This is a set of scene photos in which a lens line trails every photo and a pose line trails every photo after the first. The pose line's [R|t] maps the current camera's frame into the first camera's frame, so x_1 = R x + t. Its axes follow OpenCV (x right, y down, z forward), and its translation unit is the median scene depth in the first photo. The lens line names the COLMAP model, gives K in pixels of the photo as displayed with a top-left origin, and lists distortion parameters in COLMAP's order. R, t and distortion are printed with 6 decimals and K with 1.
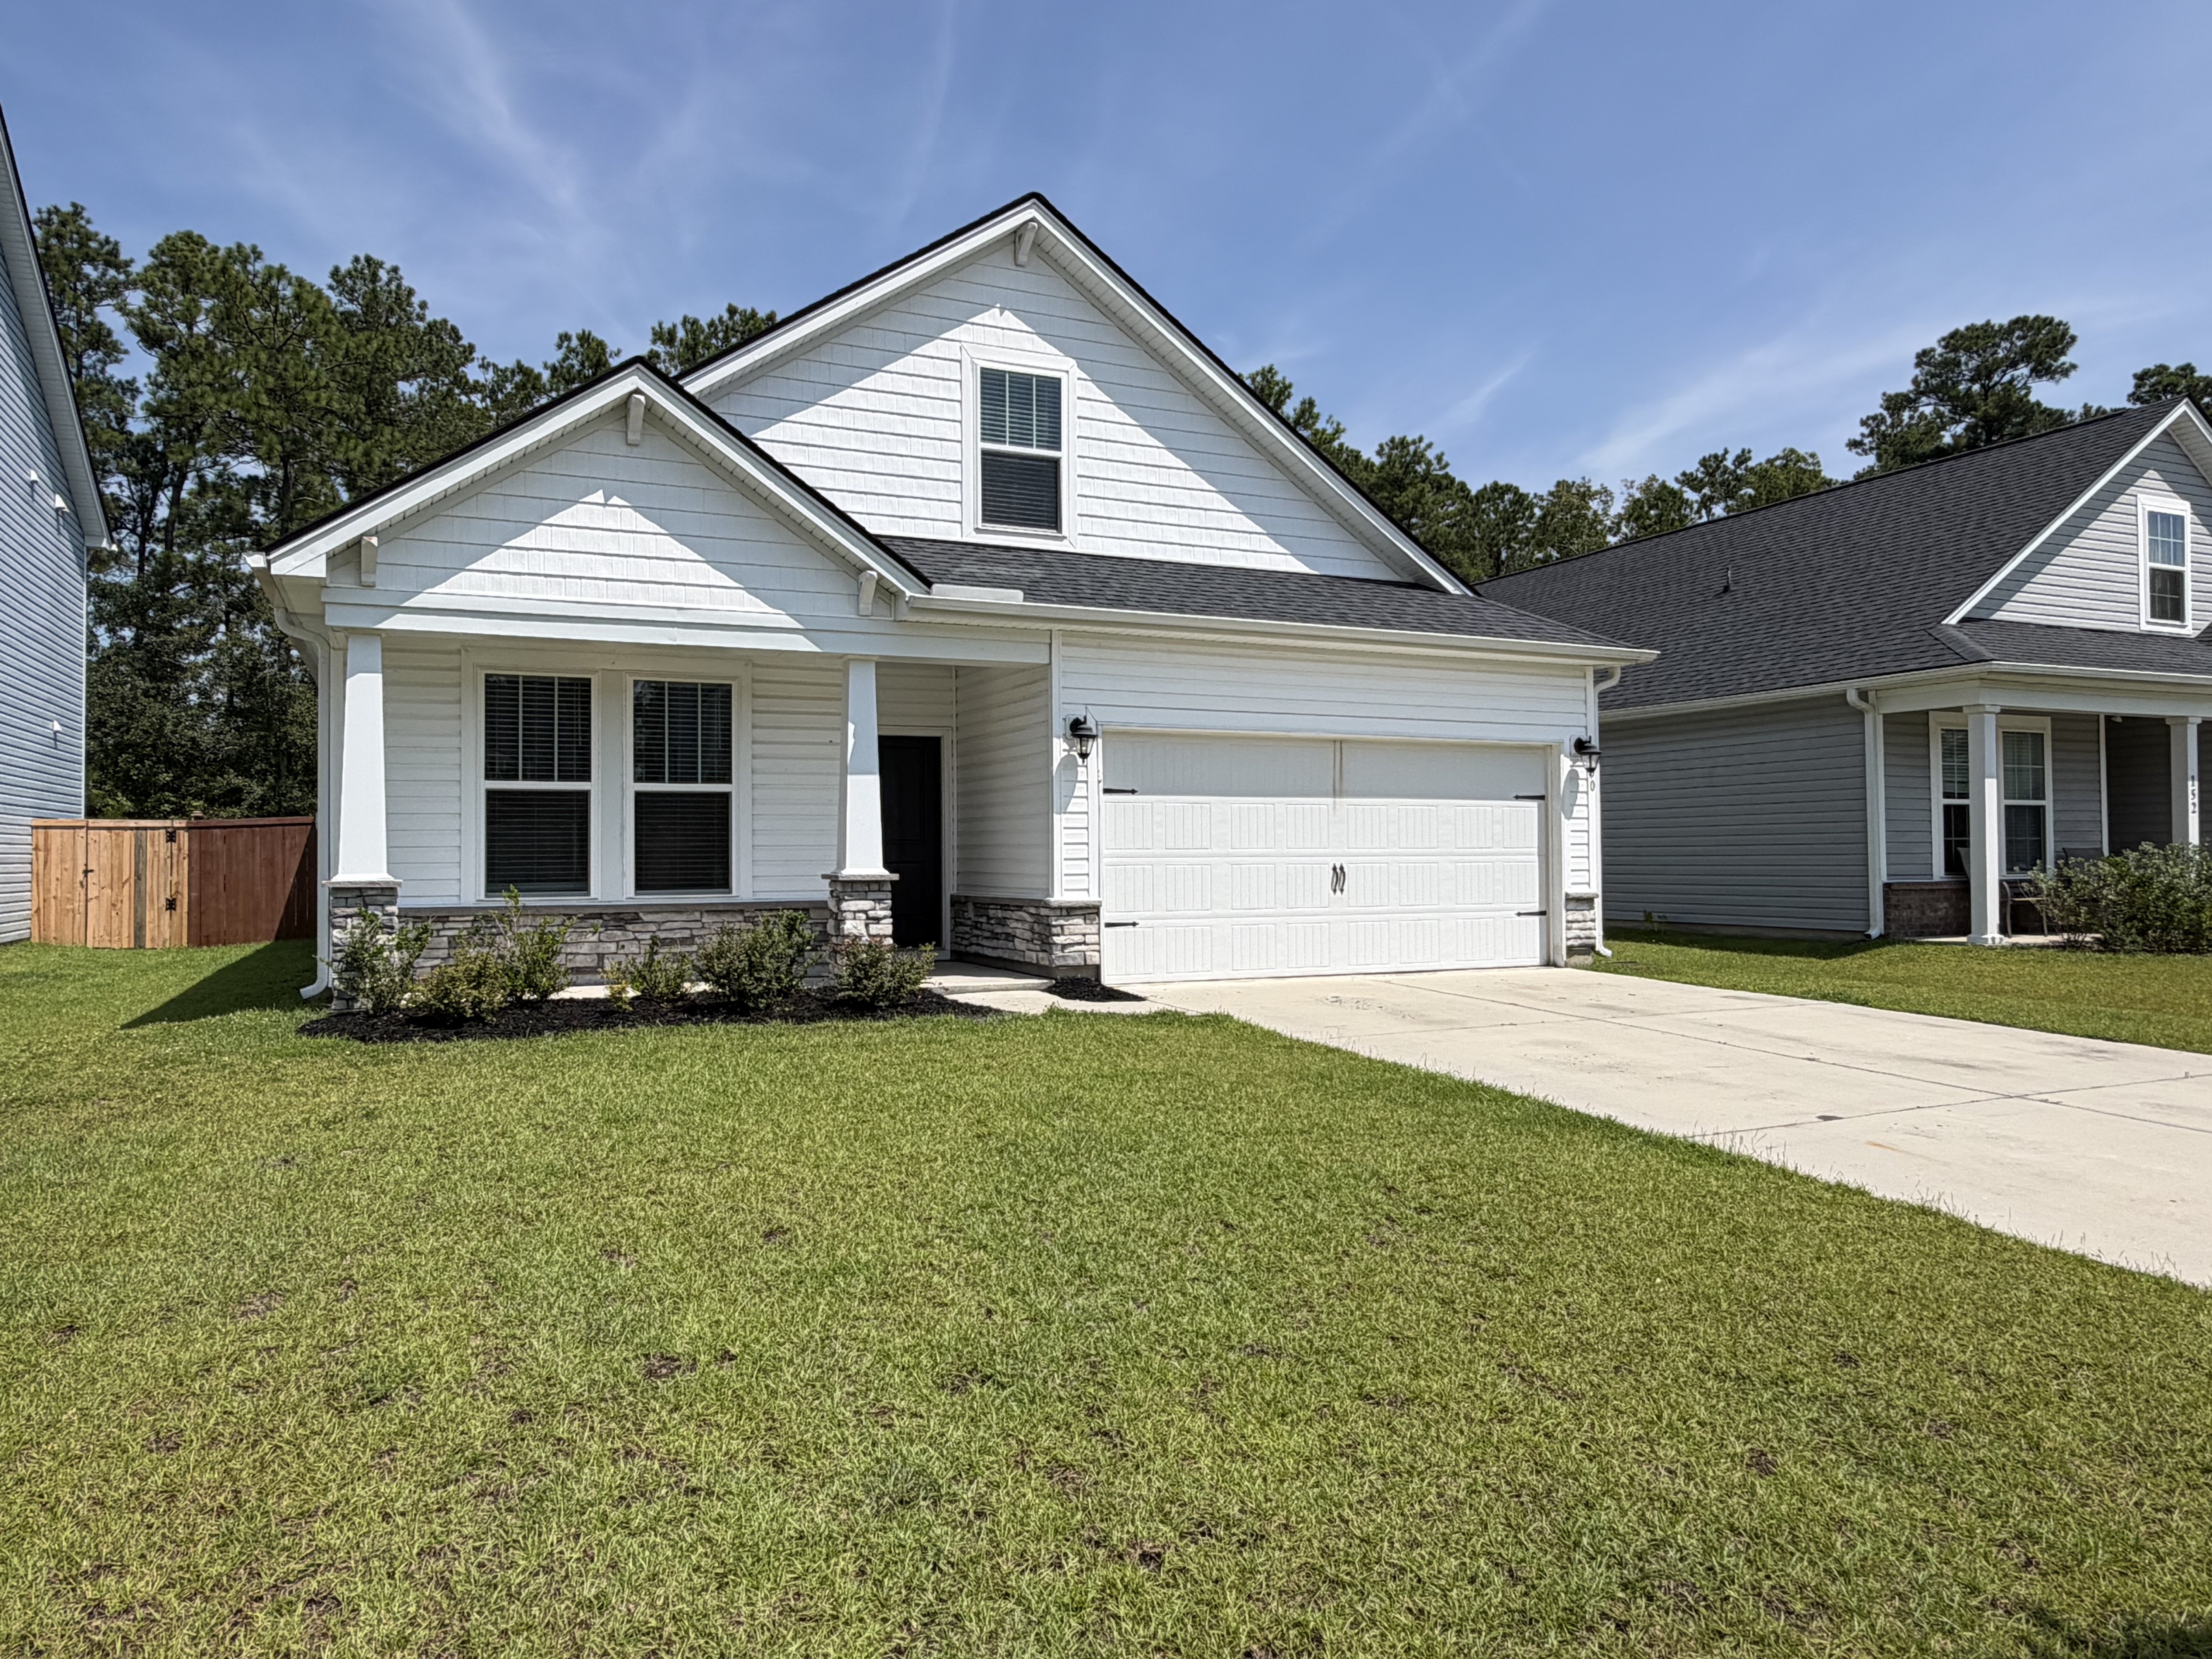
lens RADIAL K [[1476.0, 0, 1104.9], [0, 1476.0, 832.6], [0, 0, 1]] dist [-0.020917, -0.004243]
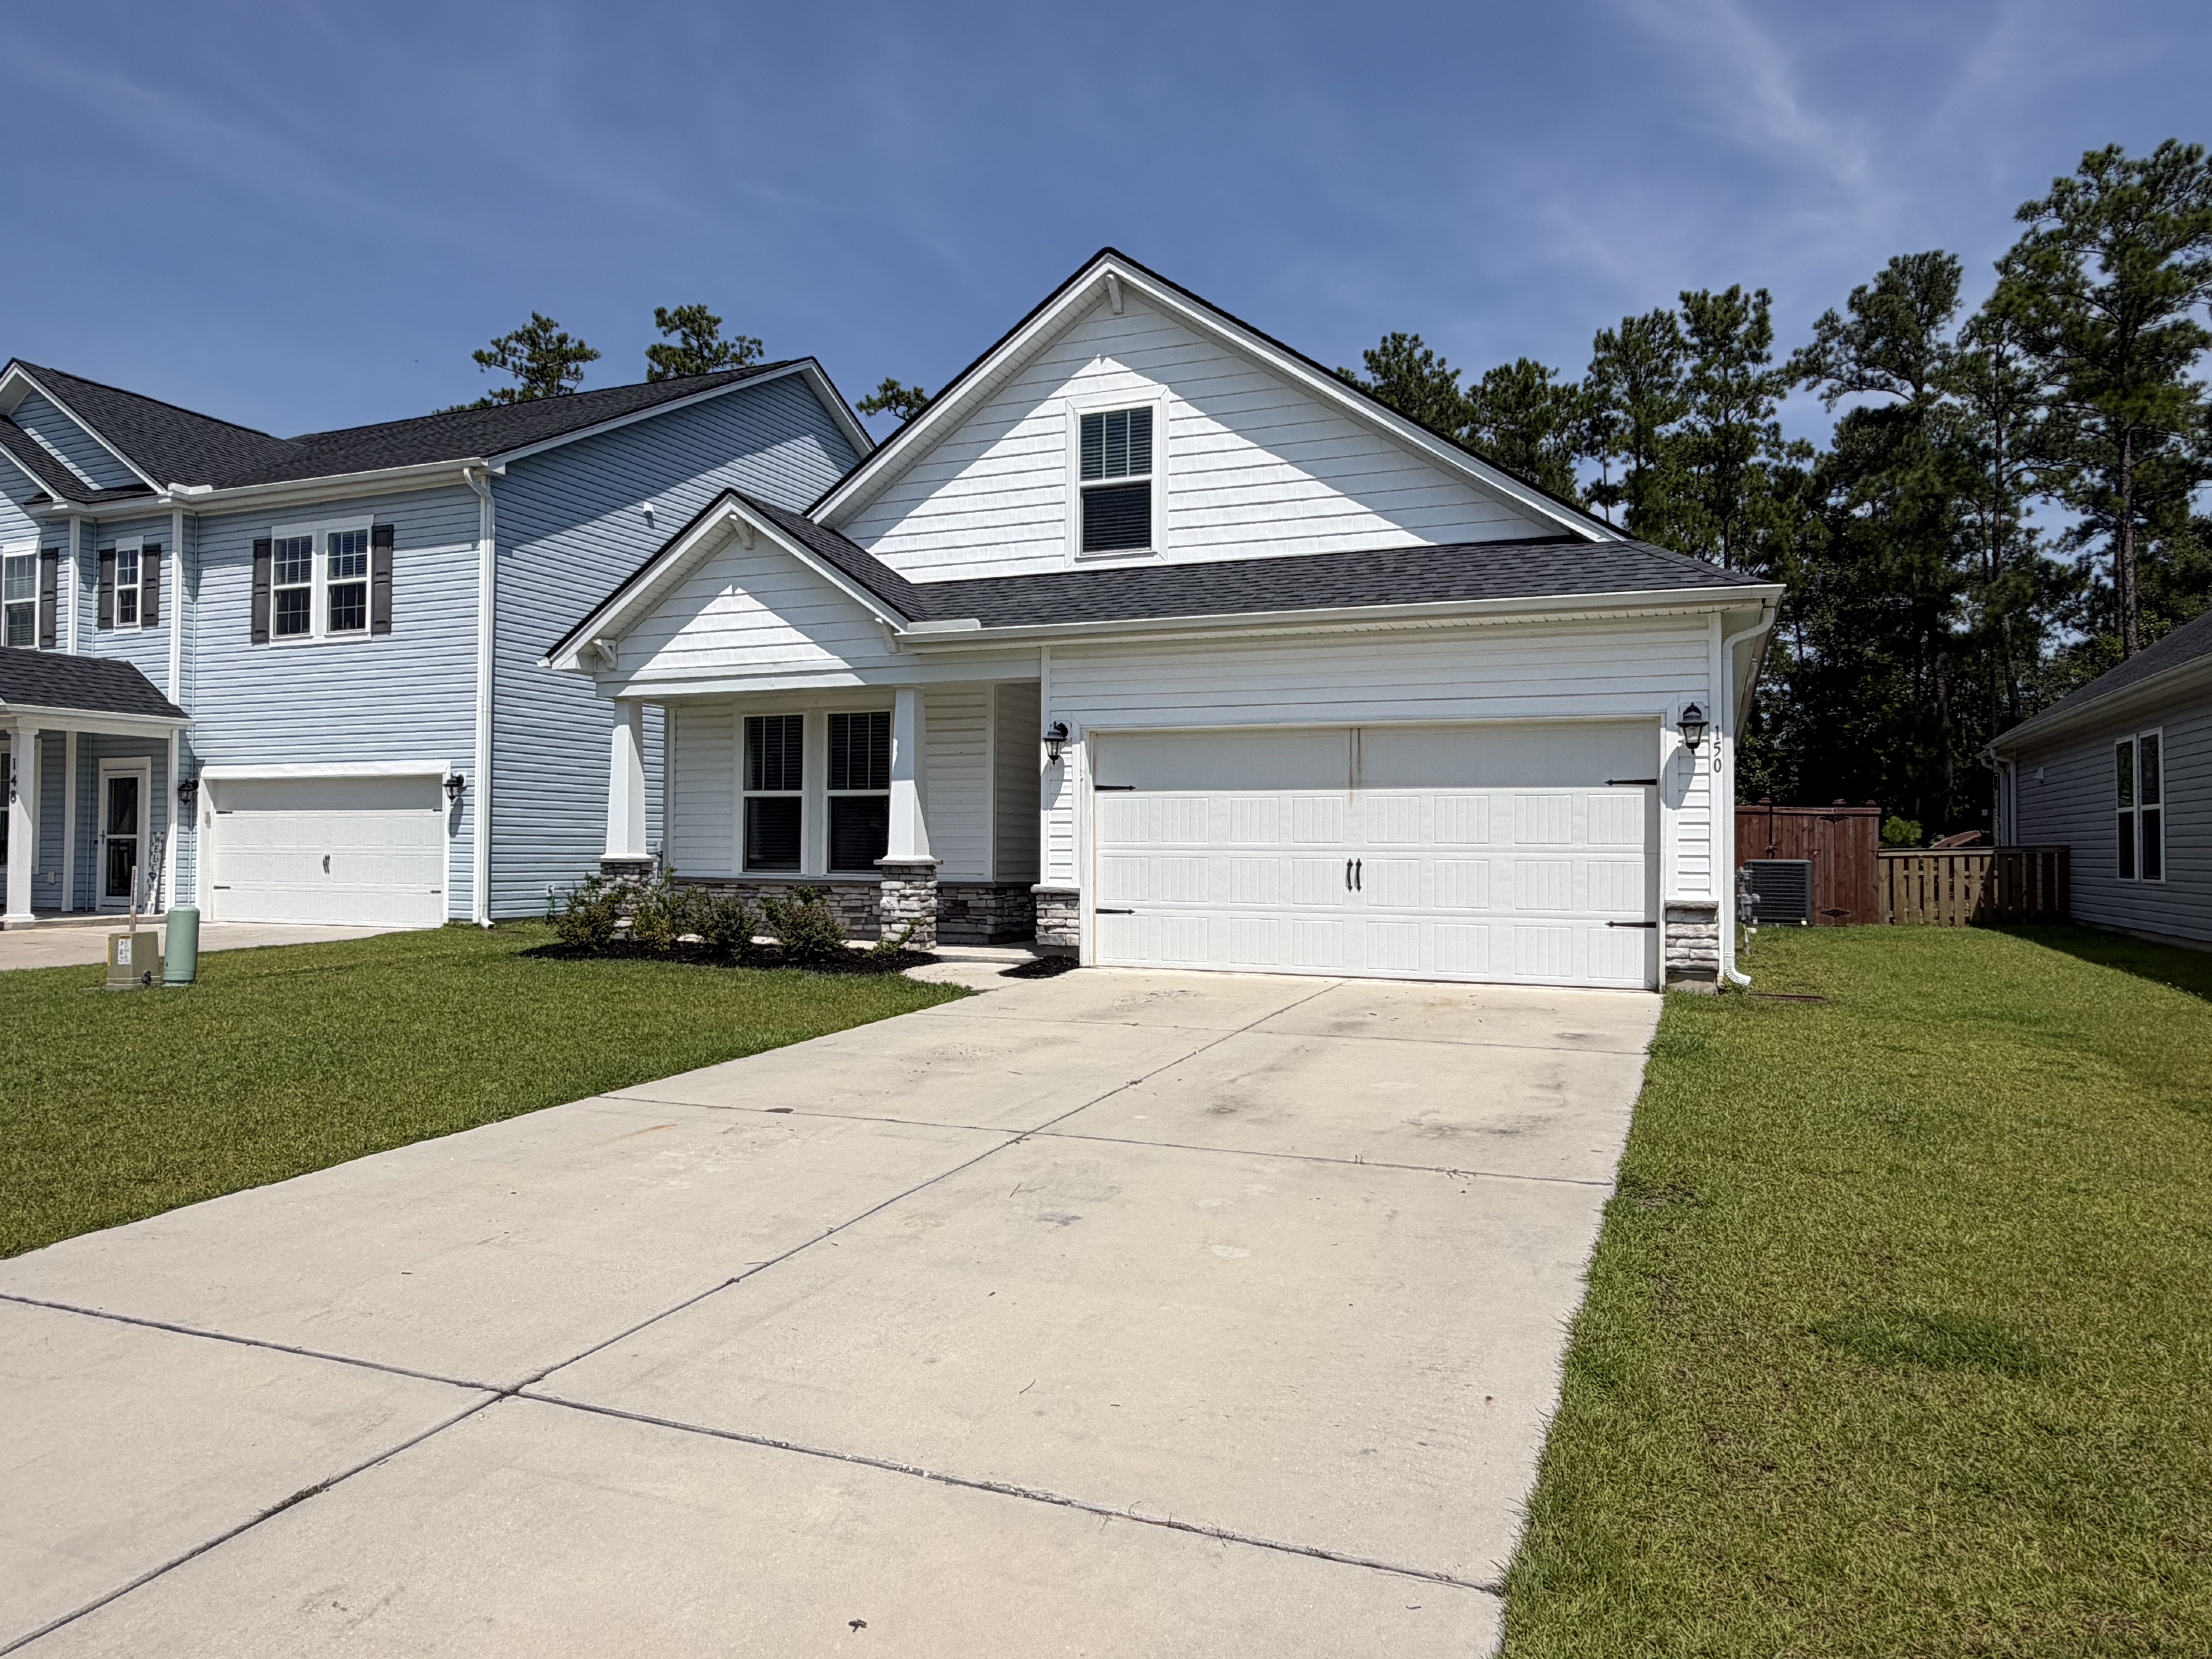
lens RADIAL K [[1411.6, 0, 1107.0], [0, 1411.6, 823.5], [0, 0, 1]] dist [-0.011130, 0.000472]
pose [[0.677459, -0.002500, -0.735556, 0.729991], [0.001962, 0.999997, -0.001591, -0.000359], [0.735558, -0.000365, 0.677462, 0.282160]]
